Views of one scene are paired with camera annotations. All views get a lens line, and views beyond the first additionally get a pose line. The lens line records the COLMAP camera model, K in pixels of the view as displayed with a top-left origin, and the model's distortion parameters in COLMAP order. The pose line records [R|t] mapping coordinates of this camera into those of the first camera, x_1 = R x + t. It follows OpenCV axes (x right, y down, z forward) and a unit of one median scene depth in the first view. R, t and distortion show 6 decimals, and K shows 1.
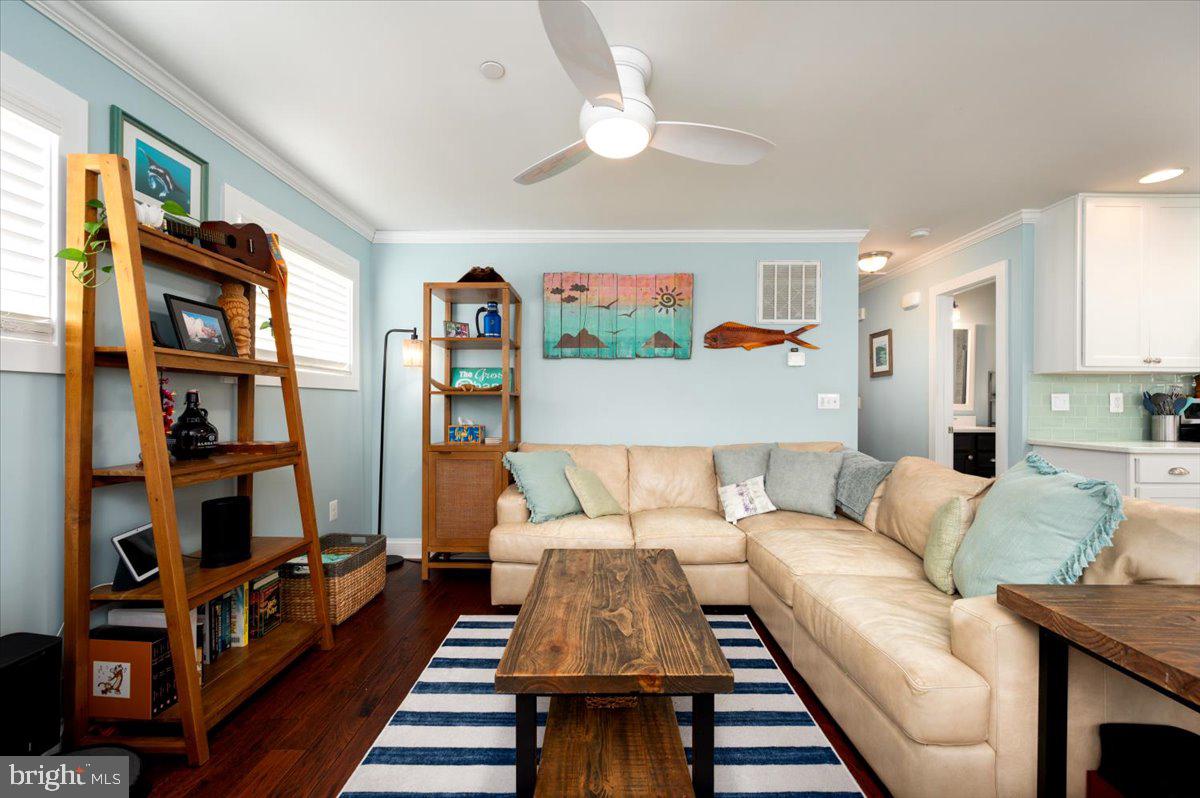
lens RADIAL K [[493.1, 0, 594.8], [0, 493.1, 403.8], [0, 0, 1]] dist [0.000039, -0.000902]
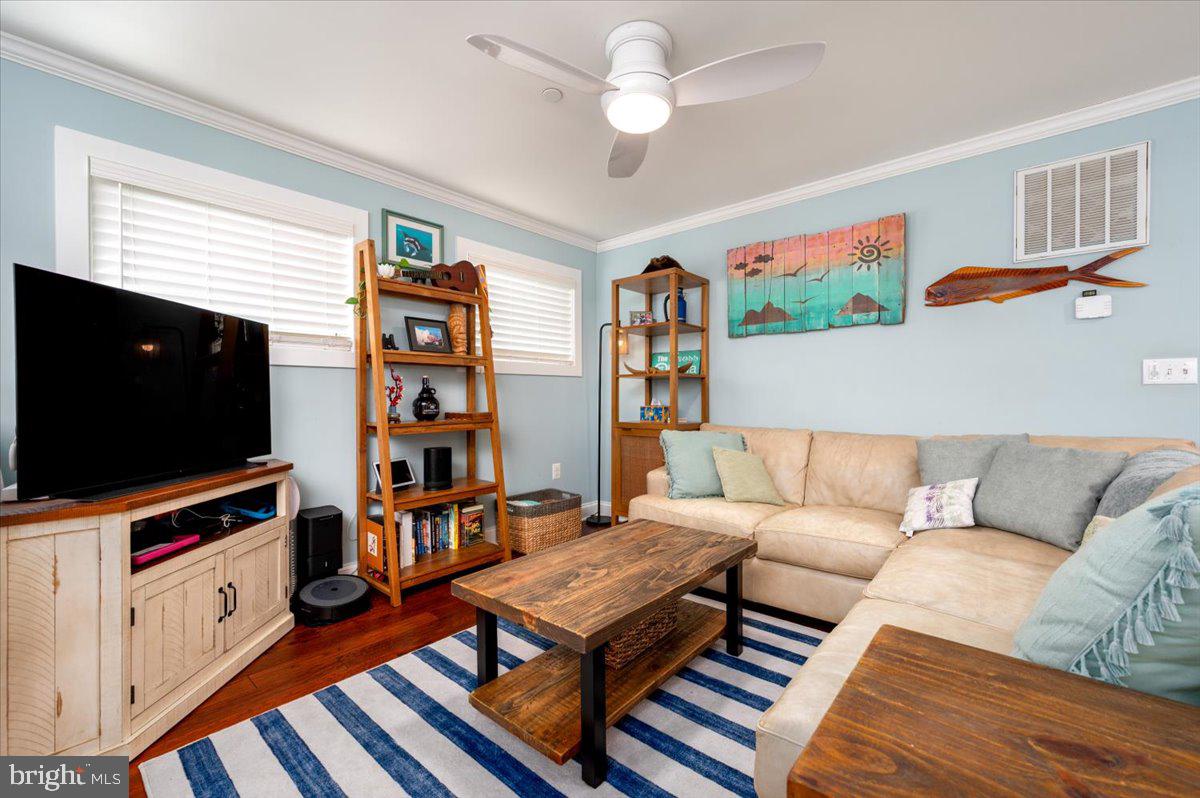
lens RADIAL K [[493.1, 0, 592.4], [0, 493.1, 398.8], [0, 0, 1]] dist [0.000039, -0.000902]
pose [[0.759767, -0.001361, -0.650194, 0.350915], [0.006022, 0.999970, 0.004944, 0.022927], [0.650168, -0.007672, 0.759752, 0.093715]]
